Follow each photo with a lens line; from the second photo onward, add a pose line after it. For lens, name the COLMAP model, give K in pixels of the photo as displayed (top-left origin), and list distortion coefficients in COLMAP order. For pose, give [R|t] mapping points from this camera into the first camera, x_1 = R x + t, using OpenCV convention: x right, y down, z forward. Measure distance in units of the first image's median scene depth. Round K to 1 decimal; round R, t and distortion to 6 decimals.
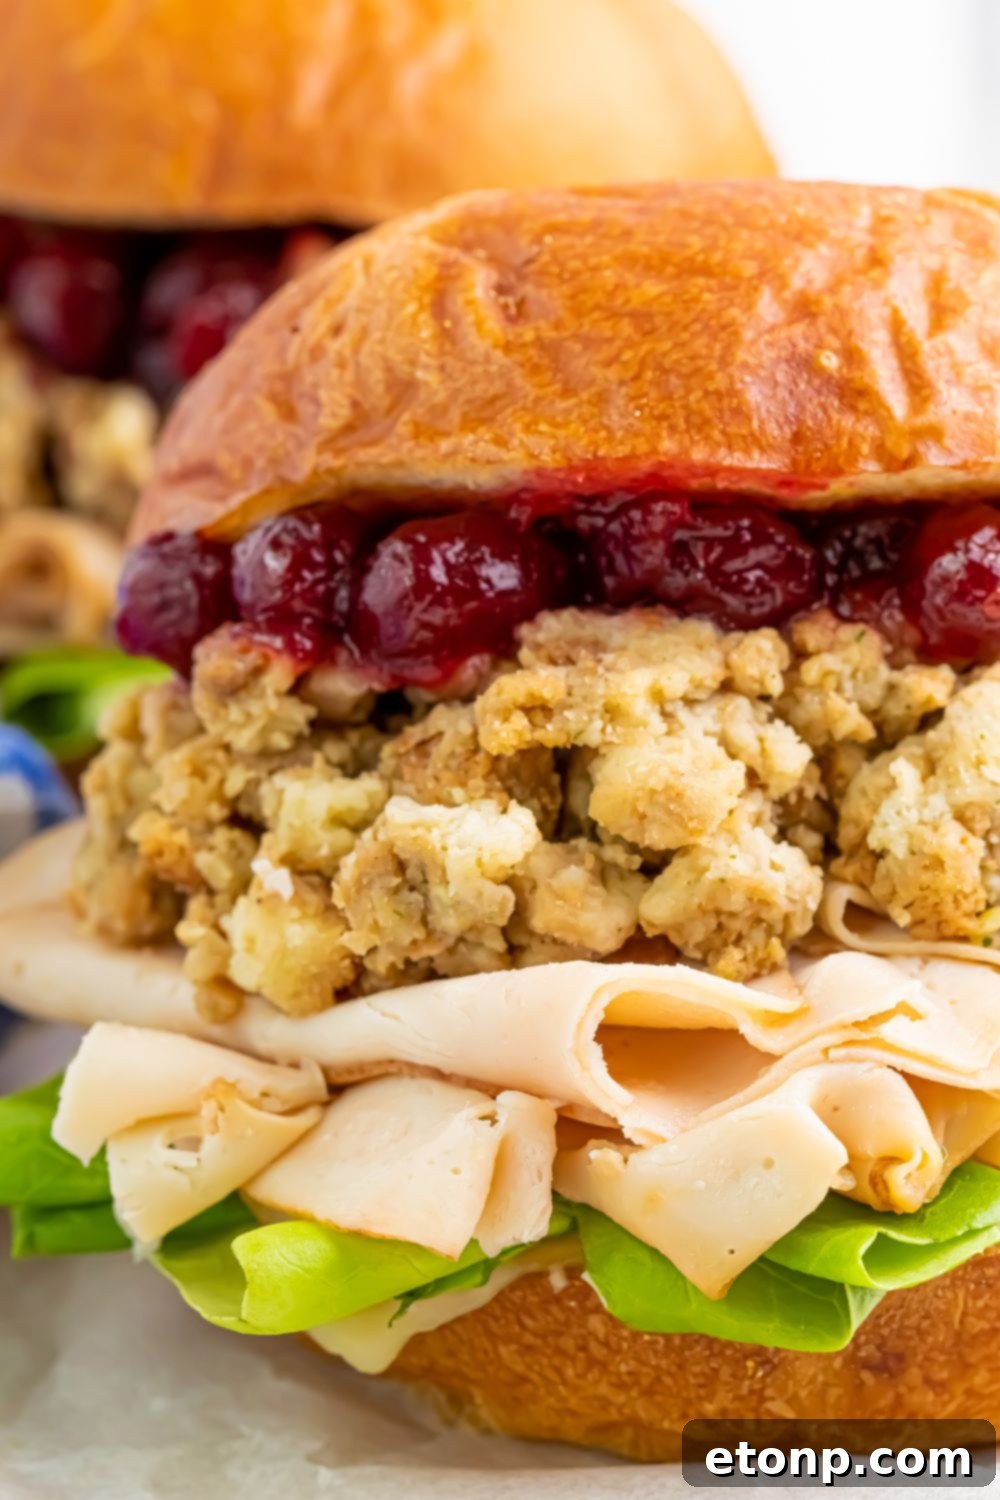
lens RADIAL K [[7358.9, 0, 565.1], [0, 7358.9, 848.7], [0, 0, 1]] dist [0.264007, 0.000000]
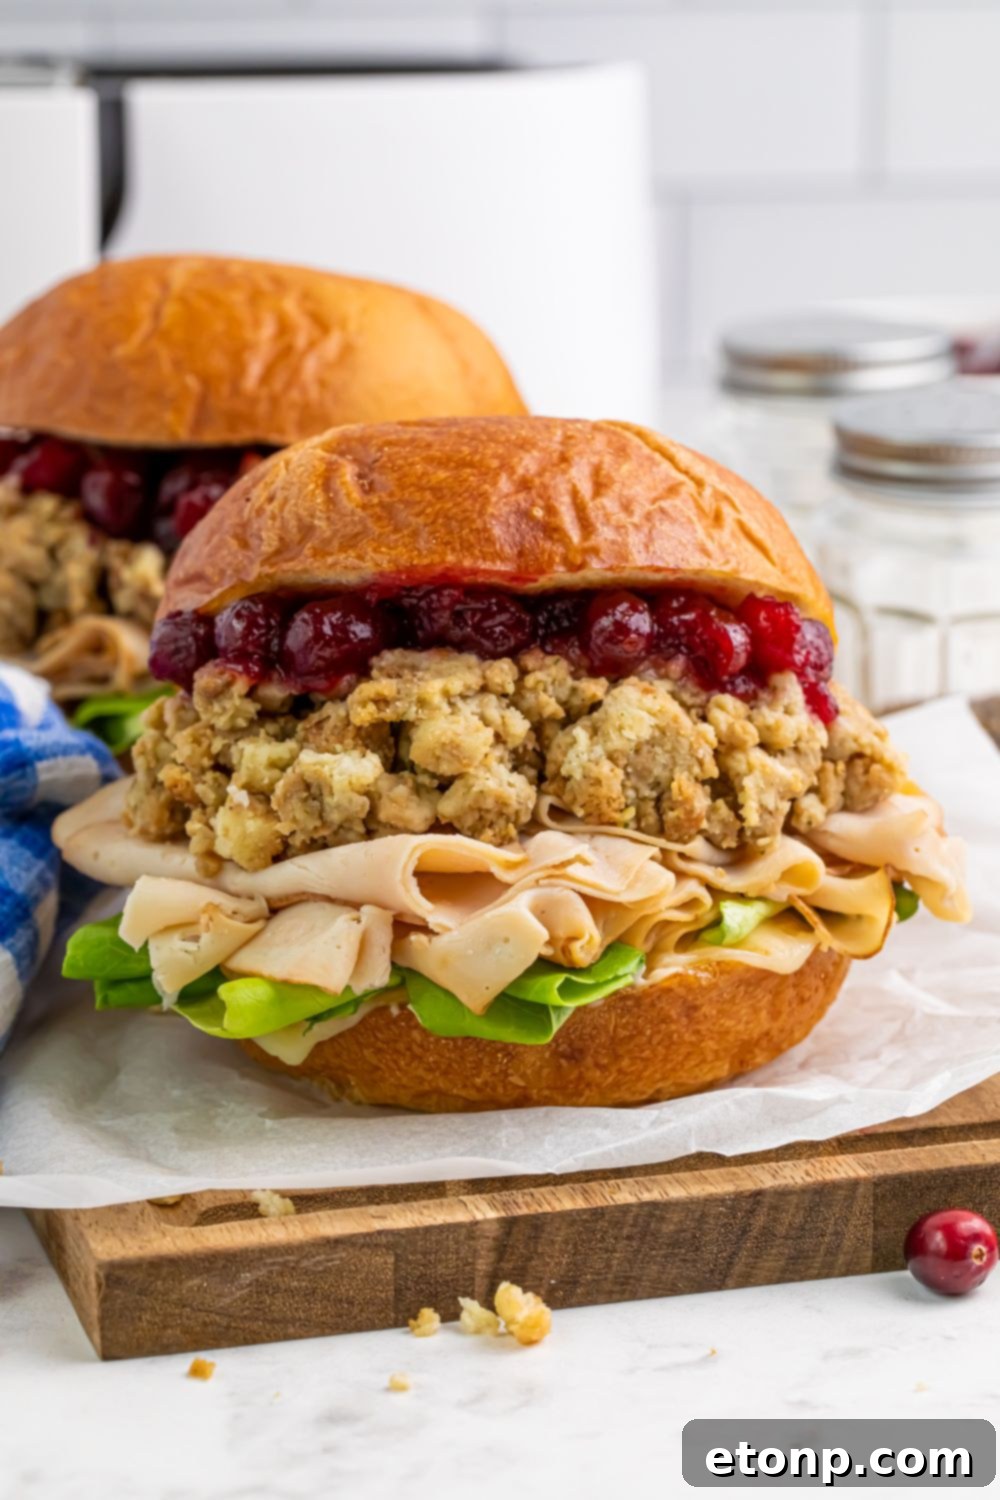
lens RADIAL K [[5346.7, 0, 485.8], [0, 5346.7, 733.4], [0, 0, 1]] dist [0.311959, 0.000000]
pose [[0.999901, -0.008152, 0.011496, 0.006879], [0.008567, 0.999296, -0.036524, 0.037836], [-0.011190, 0.036619, 0.999267, -0.336854]]
